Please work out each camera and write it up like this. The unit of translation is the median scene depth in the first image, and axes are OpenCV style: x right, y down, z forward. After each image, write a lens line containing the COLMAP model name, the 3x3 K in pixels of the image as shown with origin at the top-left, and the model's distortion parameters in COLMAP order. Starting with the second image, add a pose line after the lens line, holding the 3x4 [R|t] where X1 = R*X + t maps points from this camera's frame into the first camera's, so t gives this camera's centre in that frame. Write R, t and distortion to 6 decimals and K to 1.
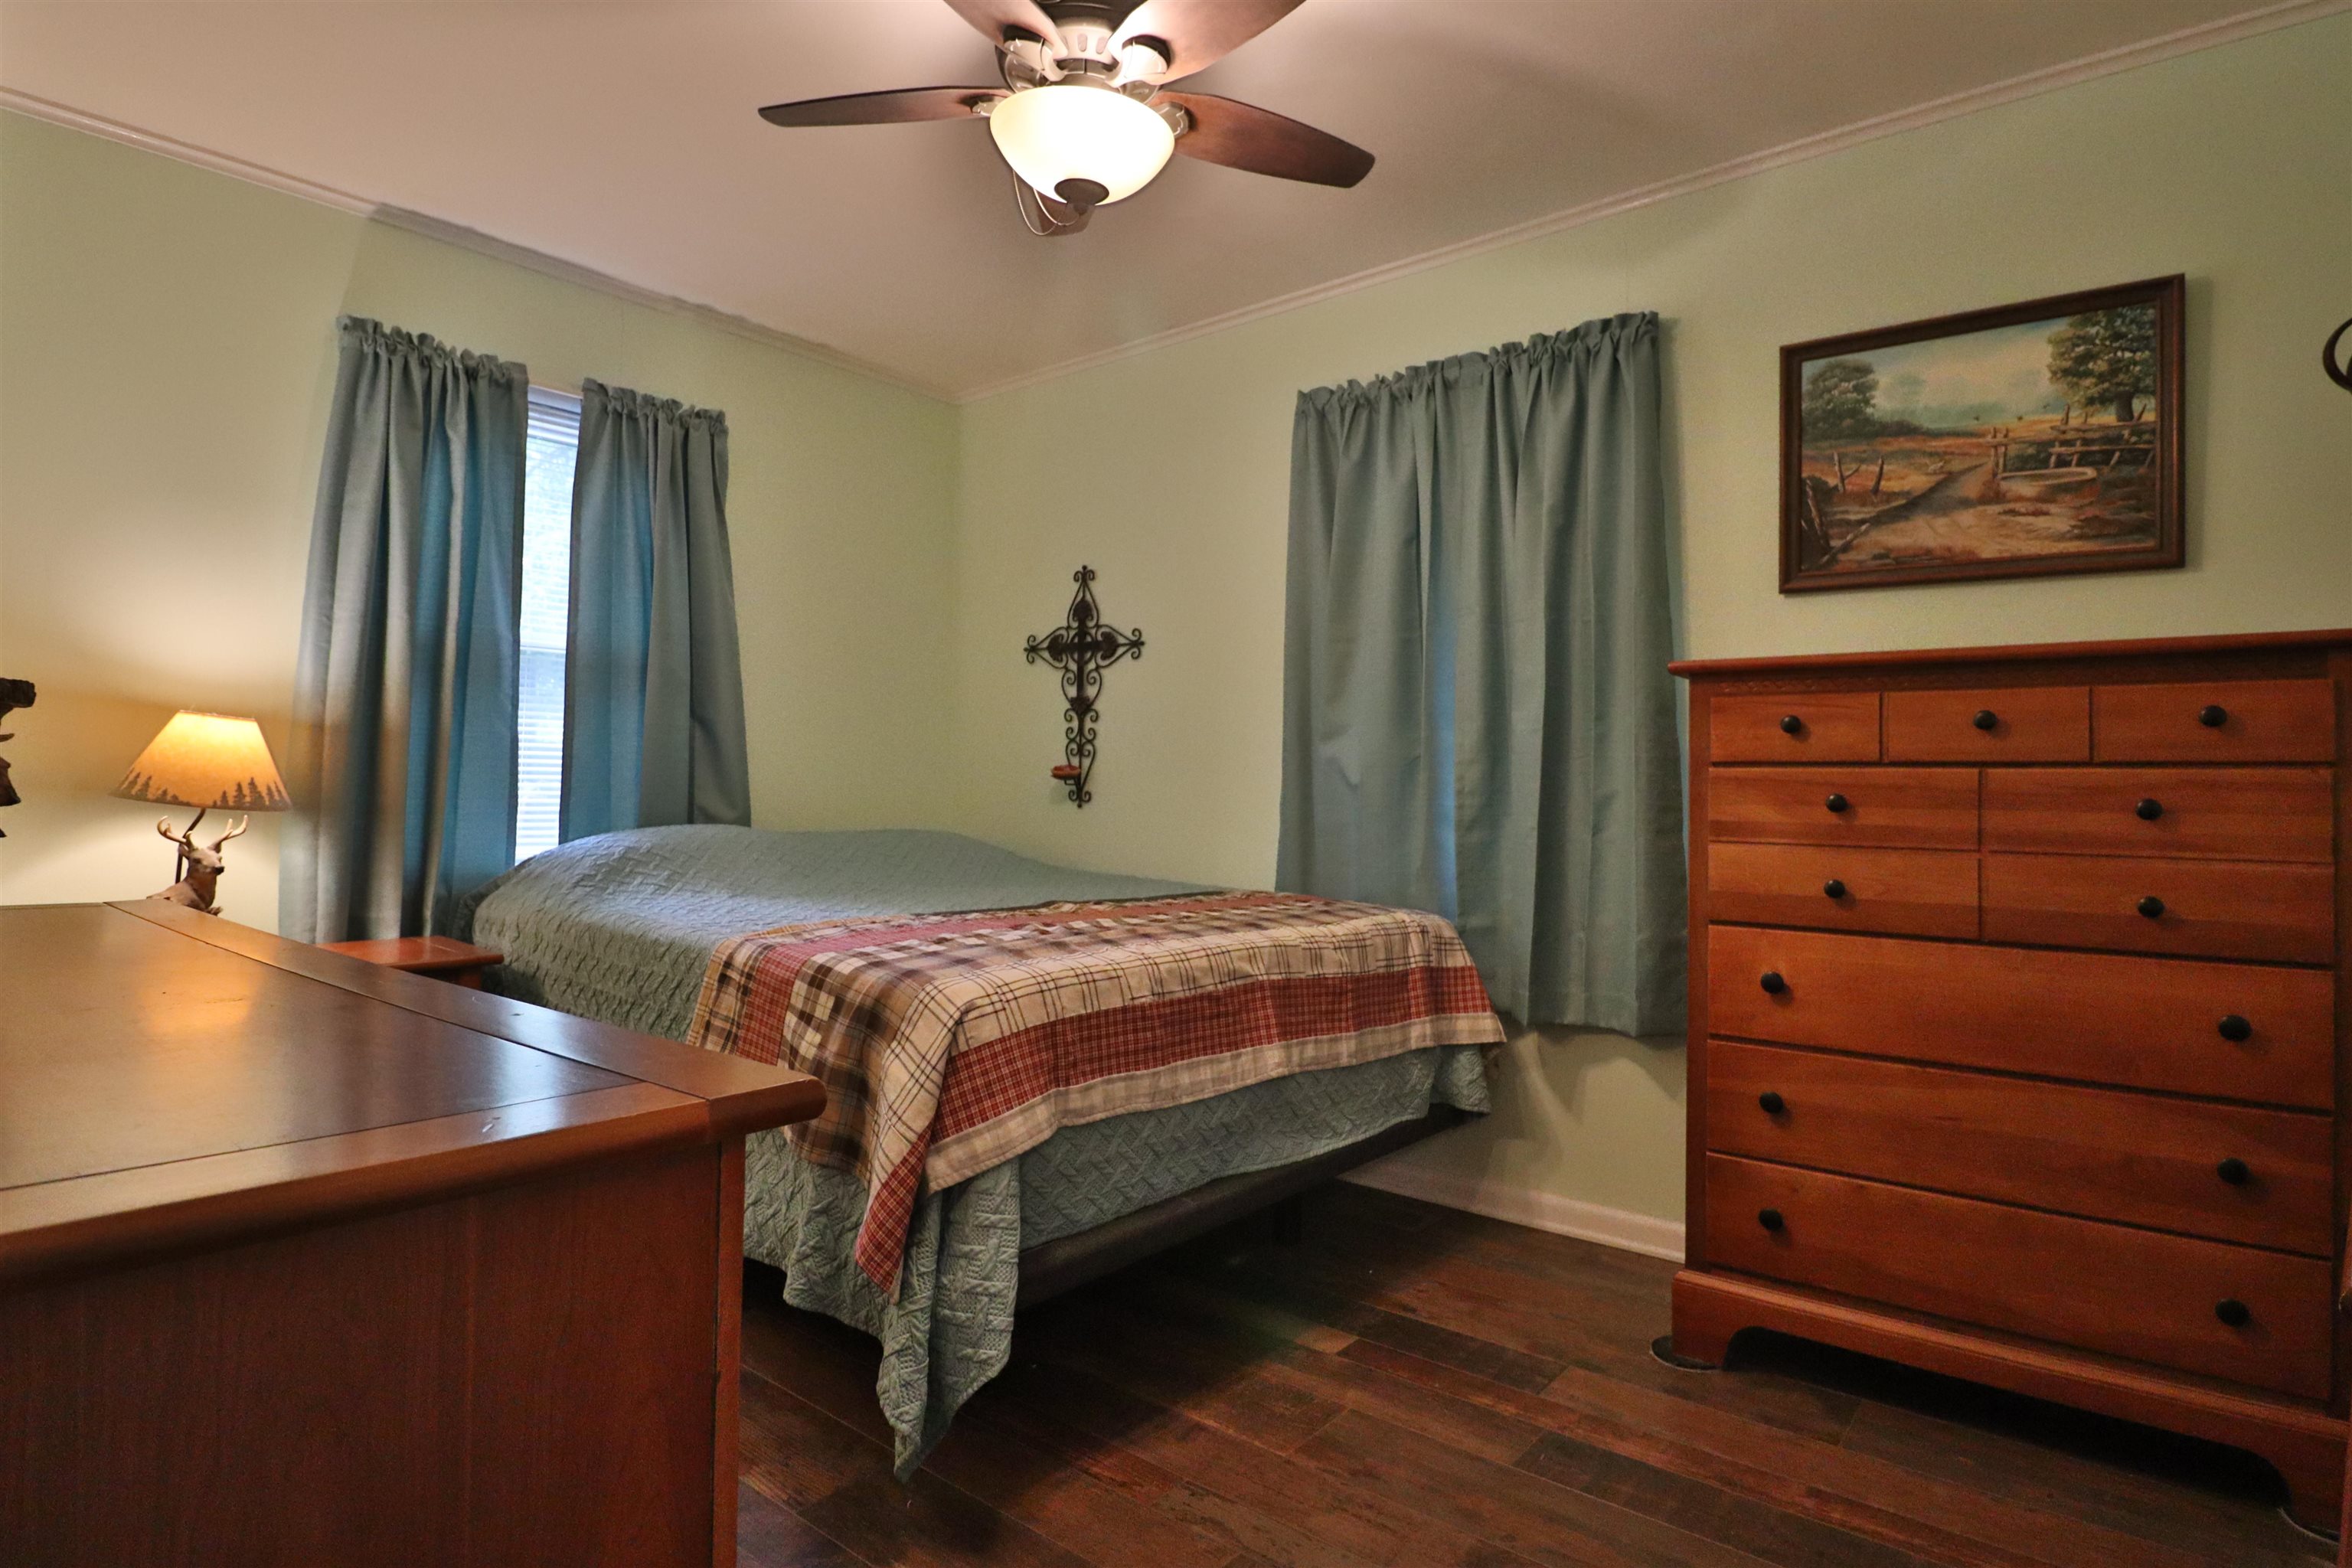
lens RADIAL K [[1216.9, 0, 1178.0], [0, 1216.9, 769.4], [0, 0, 1]] dist [0.000342, -0.013744]
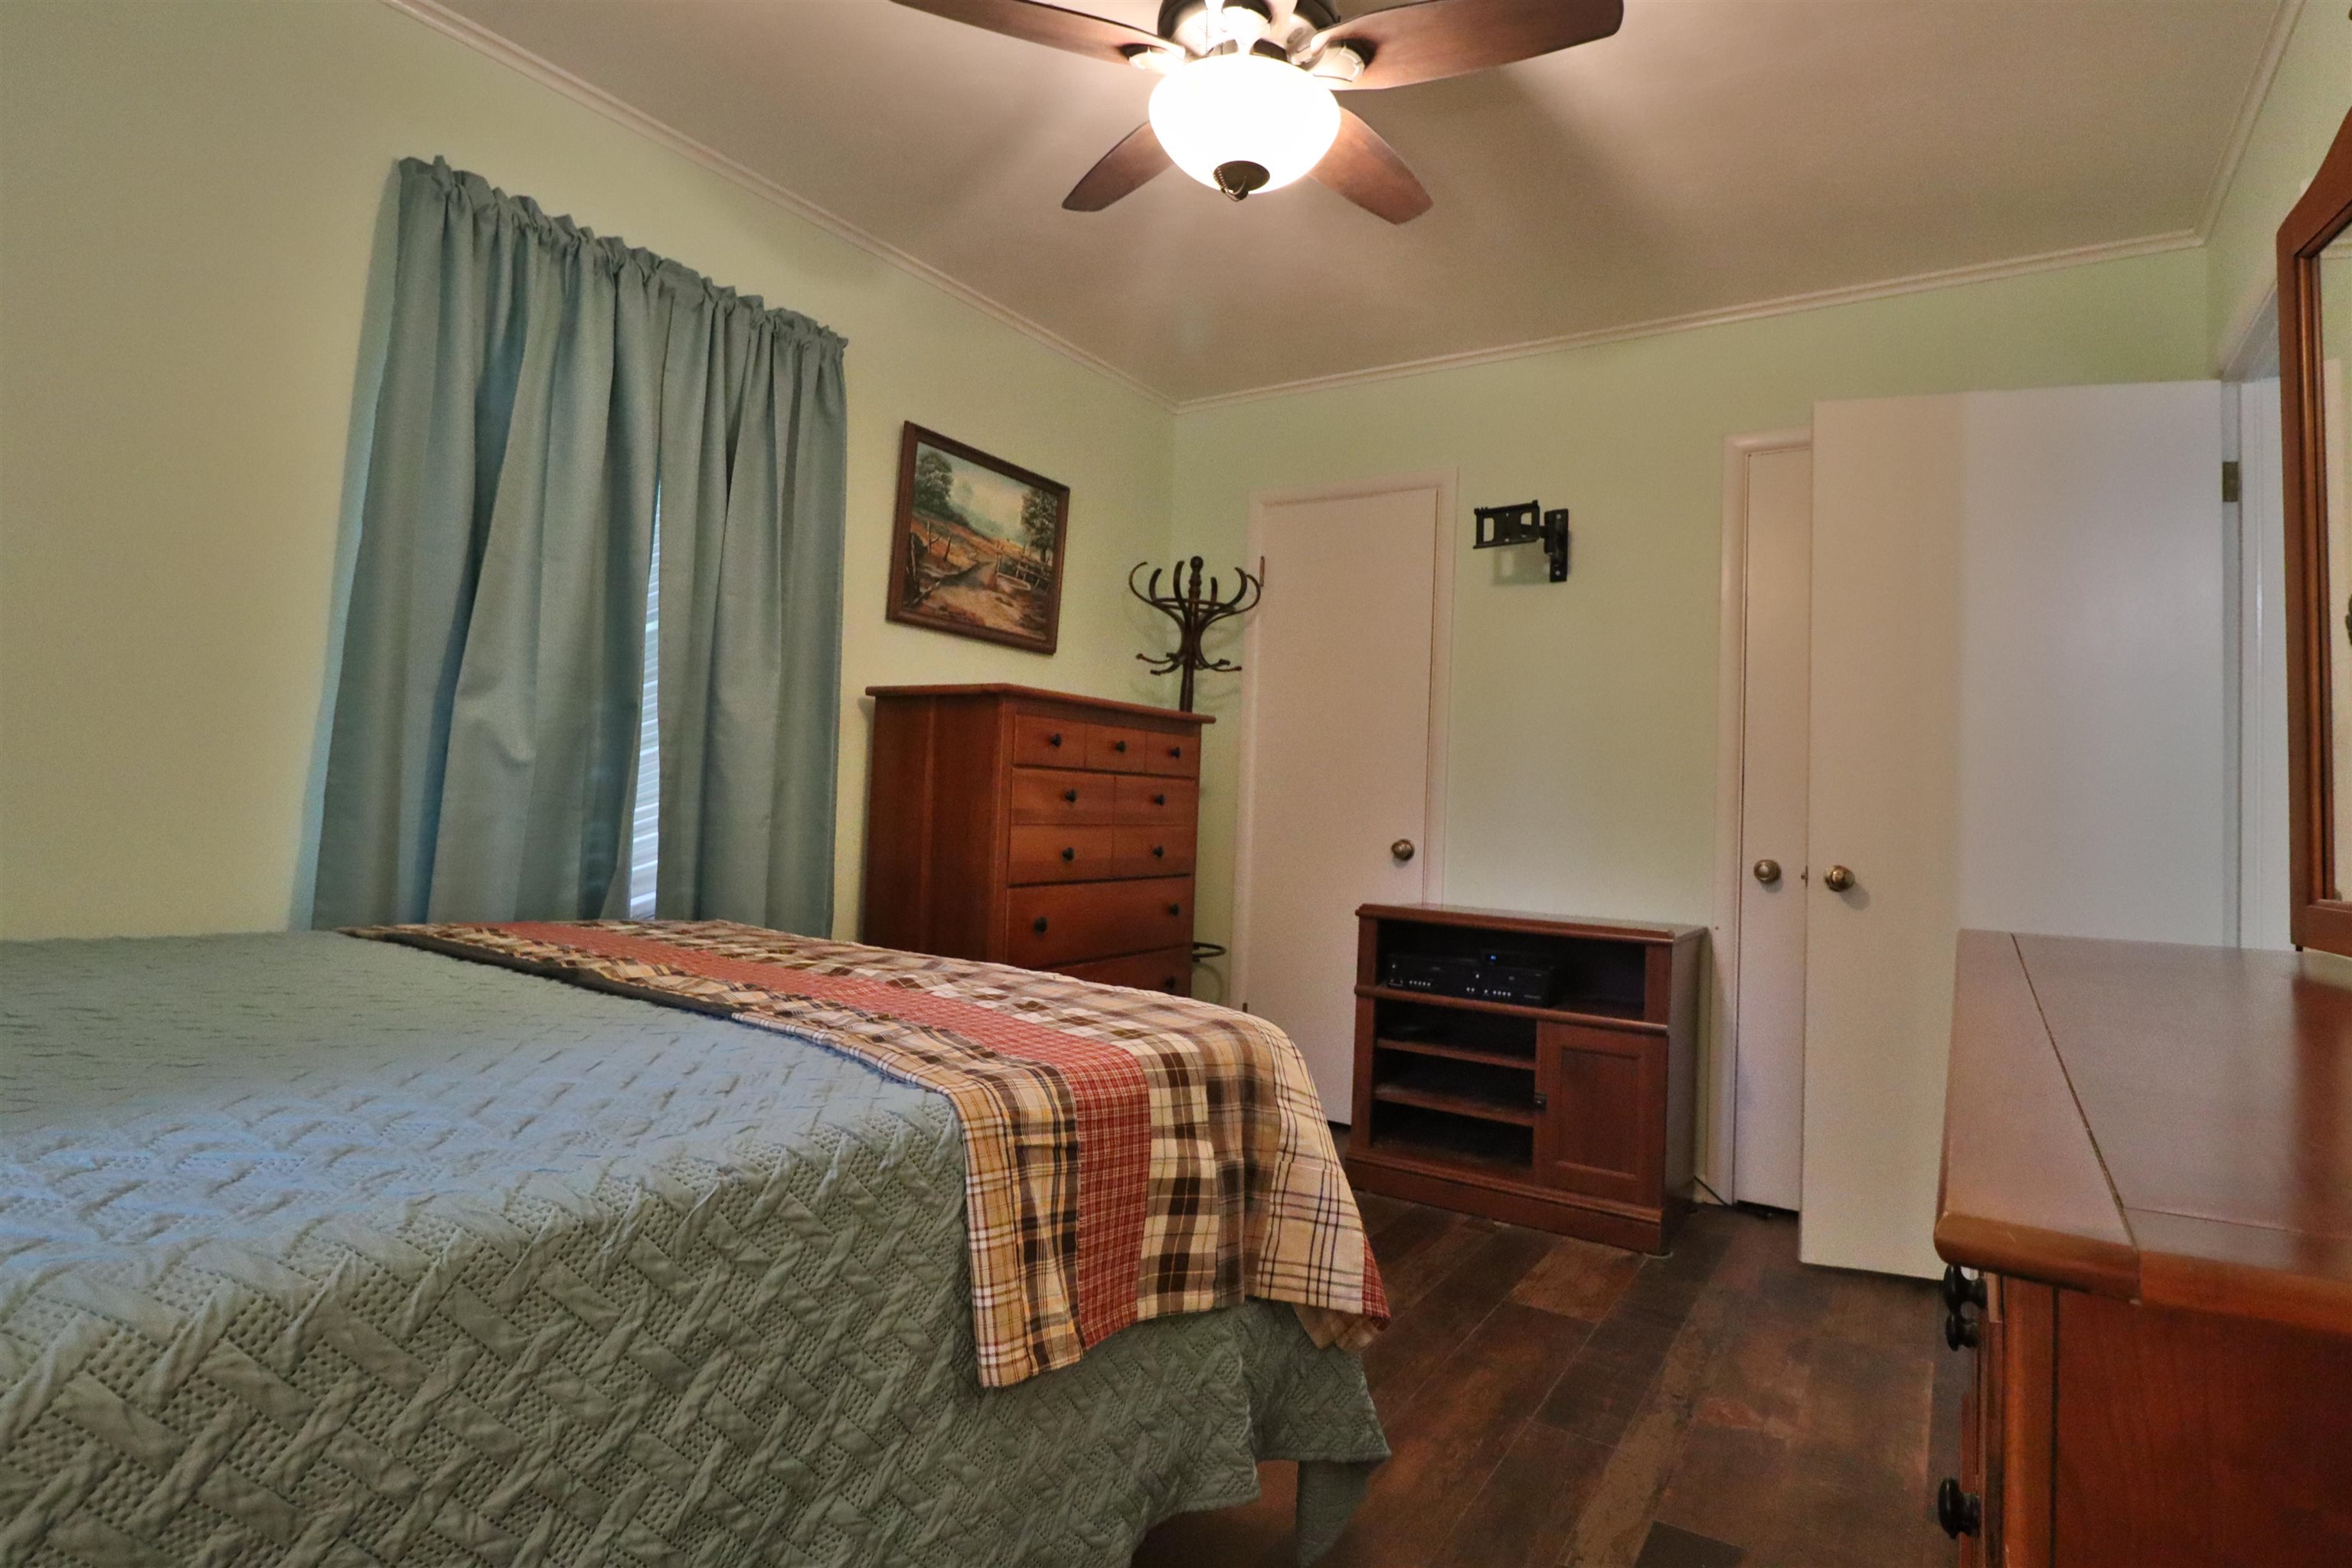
lens RADIAL K [[1216.9, 0, 1176.0], [0, 1216.9, 795.4], [0, 0, 1]] dist [0.000342, -0.013744]
pose [[-0.119047, -0.013639, 0.992795, -0.853181], [-0.051550, 0.998642, 0.007538, 0.009318], [-0.991549, -0.050281, -0.119589, 0.953149]]
